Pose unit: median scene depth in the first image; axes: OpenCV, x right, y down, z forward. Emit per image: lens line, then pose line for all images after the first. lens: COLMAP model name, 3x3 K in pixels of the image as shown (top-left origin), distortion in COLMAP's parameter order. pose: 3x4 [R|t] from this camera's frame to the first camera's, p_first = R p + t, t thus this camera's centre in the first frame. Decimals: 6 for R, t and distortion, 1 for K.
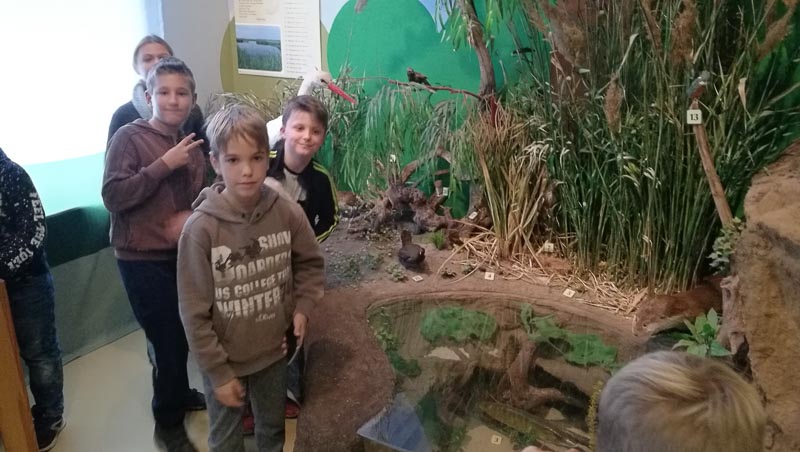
lens RADIAL K [[606.5, 0, 400.0], [0, 606.5, 226.0], [0, 0, 1]] dist [-0.000751, 0.006973]
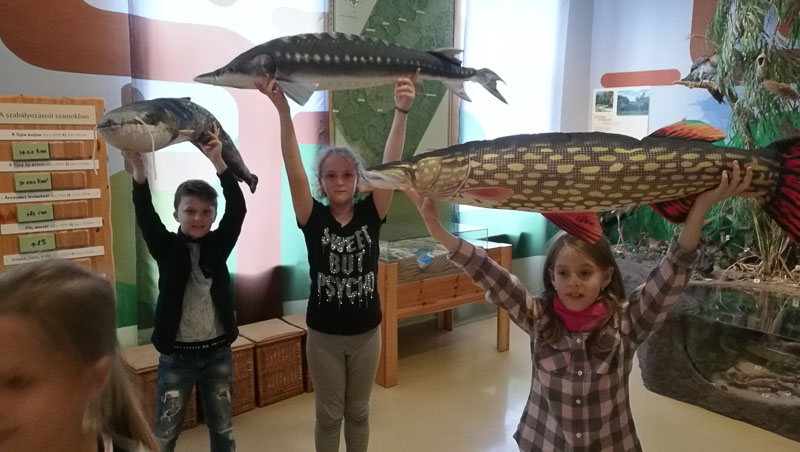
lens RADIAL K [[606.5, 0, 400.0], [0, 606.5, 226.0], [0, 0, 1]] dist [-0.000751, 0.006973]
pose [[0.915161, 0.045134, -0.400555, -0.088145], [-0.120026, 0.979148, -0.163898, 0.317874], [0.384805, 0.198070, 0.901495, -0.903318]]
